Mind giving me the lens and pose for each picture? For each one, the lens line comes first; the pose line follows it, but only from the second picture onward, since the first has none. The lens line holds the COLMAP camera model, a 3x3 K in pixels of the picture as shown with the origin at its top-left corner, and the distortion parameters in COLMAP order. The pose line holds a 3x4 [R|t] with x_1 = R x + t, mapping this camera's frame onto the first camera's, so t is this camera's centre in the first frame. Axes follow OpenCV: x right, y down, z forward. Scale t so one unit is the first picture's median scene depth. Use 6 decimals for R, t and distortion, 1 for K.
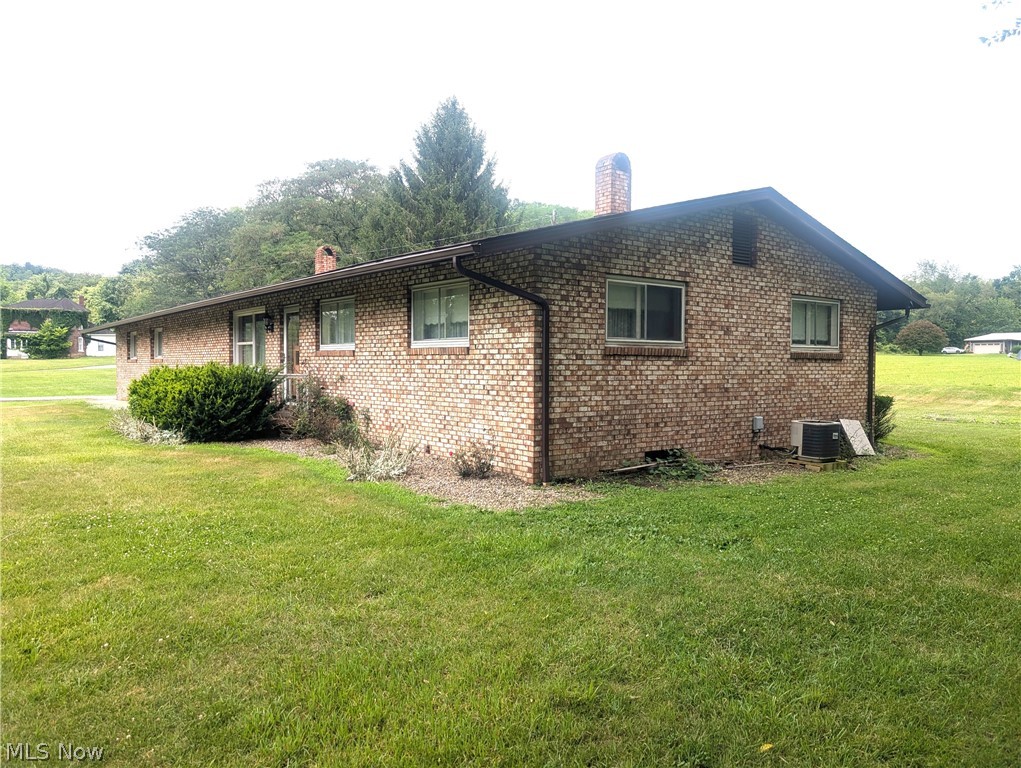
lens RADIAL K [[734.2, 0, 510.5], [0, 734.2, 384.0], [0, 0, 1]] dist [0.111907, -0.228279]
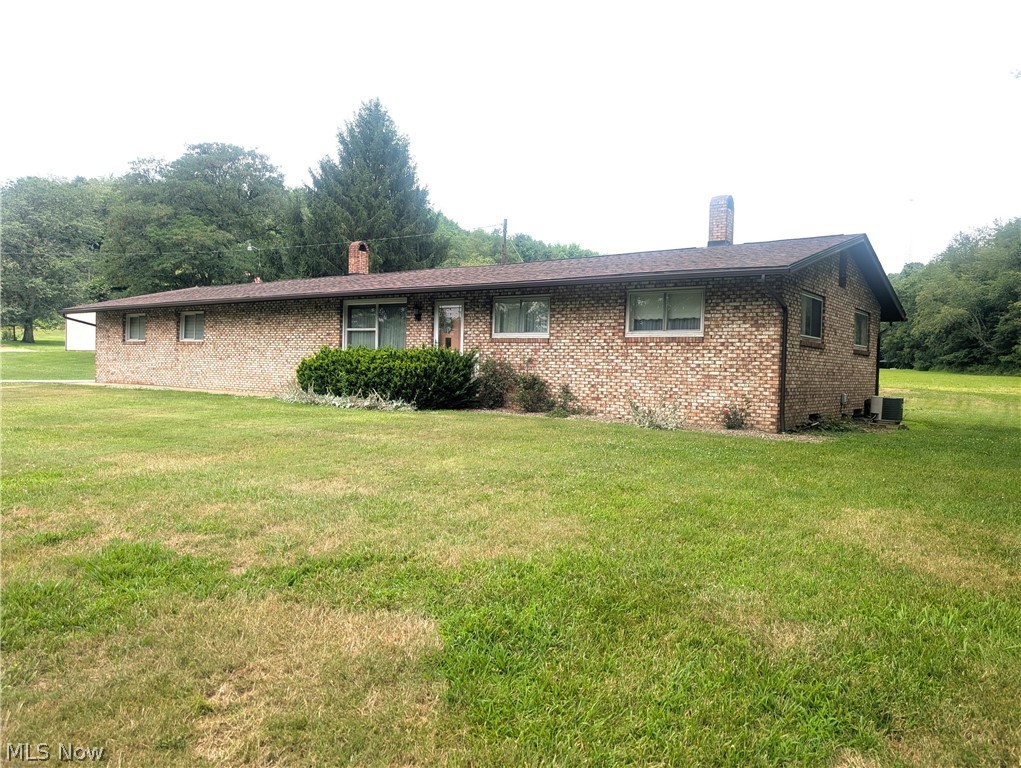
lens RADIAL K [[734.2, 0, 510.5], [0, 734.2, 384.0], [0, 0, 1]] dist [0.111907, -0.228279]
pose [[0.965131, 0.016530, 0.261245, -0.692988], [-0.016569, 0.999861, -0.002055, 0.041942], [-0.261243, -0.002345, 0.965270, -0.216670]]
